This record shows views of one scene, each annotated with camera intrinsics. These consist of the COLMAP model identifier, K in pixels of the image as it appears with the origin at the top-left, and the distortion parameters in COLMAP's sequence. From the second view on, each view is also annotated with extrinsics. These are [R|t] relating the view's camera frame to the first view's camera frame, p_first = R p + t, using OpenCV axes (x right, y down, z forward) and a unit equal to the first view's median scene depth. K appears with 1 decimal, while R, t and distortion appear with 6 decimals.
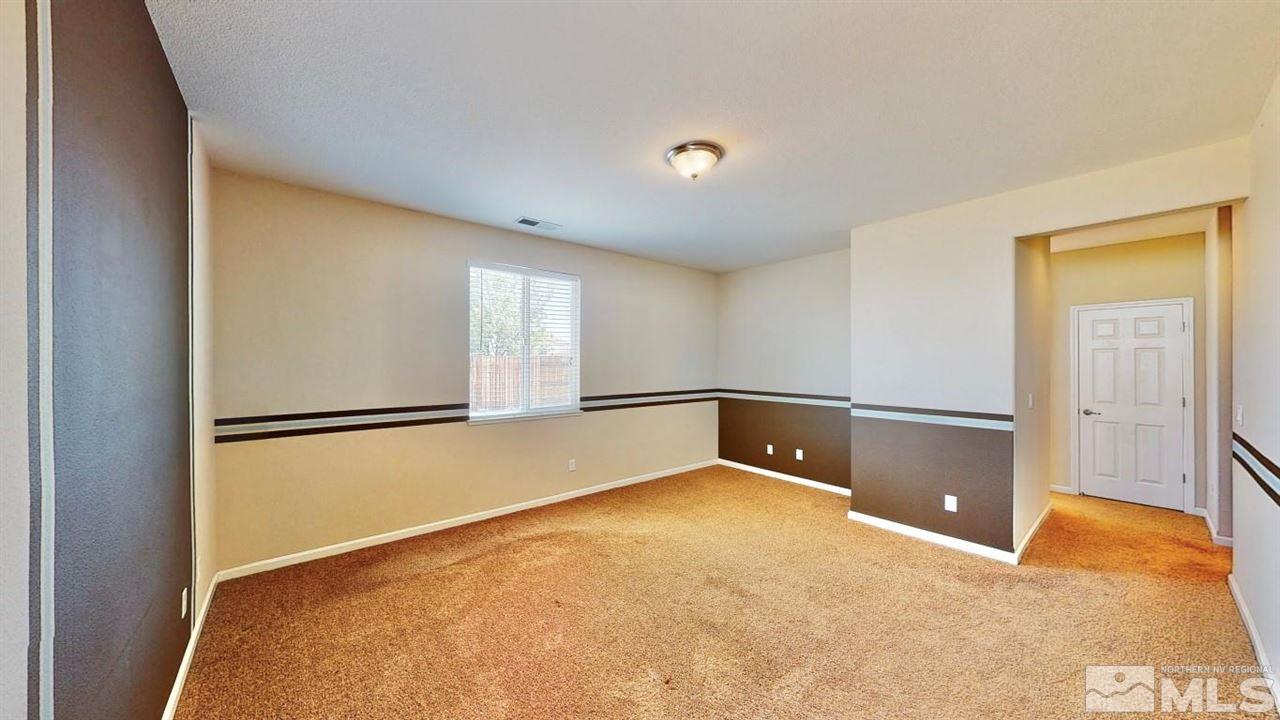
lens RADIAL K [[421.8, 0, 639.6], [0, 421.8, 359.7], [0, 0, 1]] dist [-0.000099, -0.000003]
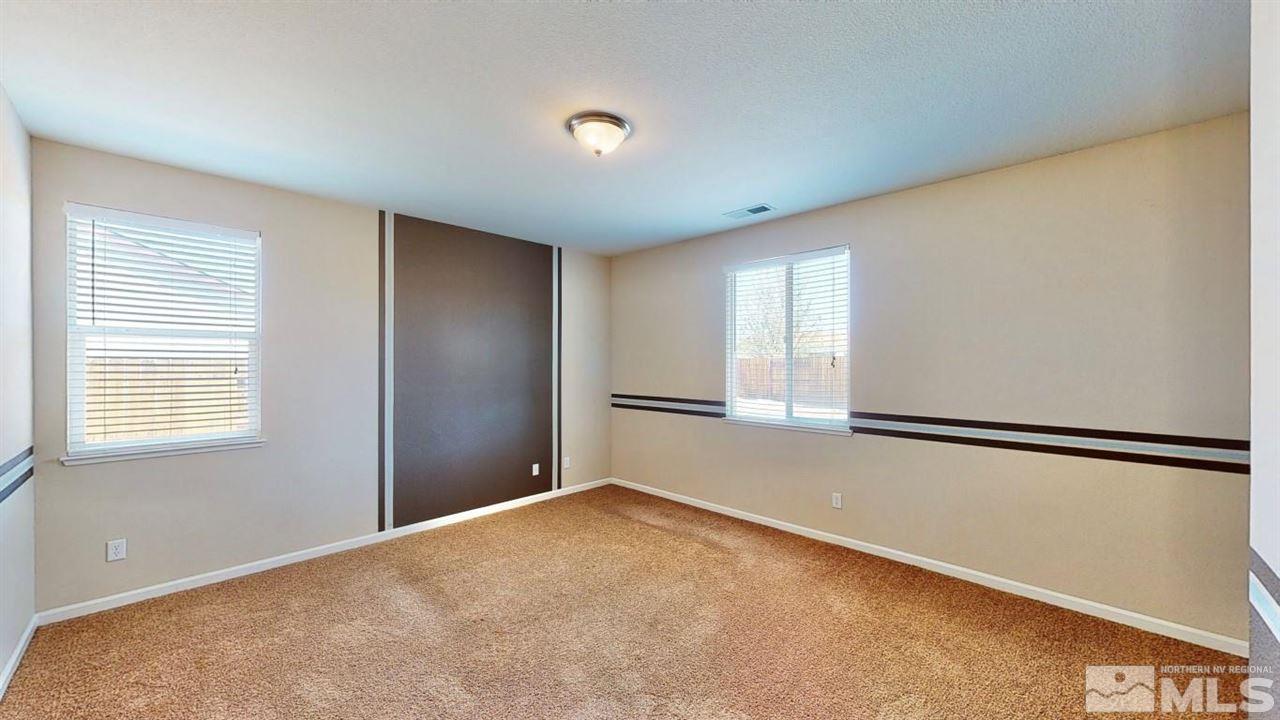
lens RADIAL K [[469.0, 0, 640.0], [0, 469.0, 363.1], [0, 0, 1]] dist [0.003274, 0.000097]
pose [[0.109097, -0.000547, -0.994031, 0.703820], [-0.003381, 0.999994, -0.000921, 0.007955], [0.994025, 0.003461, 0.109094, 0.621750]]
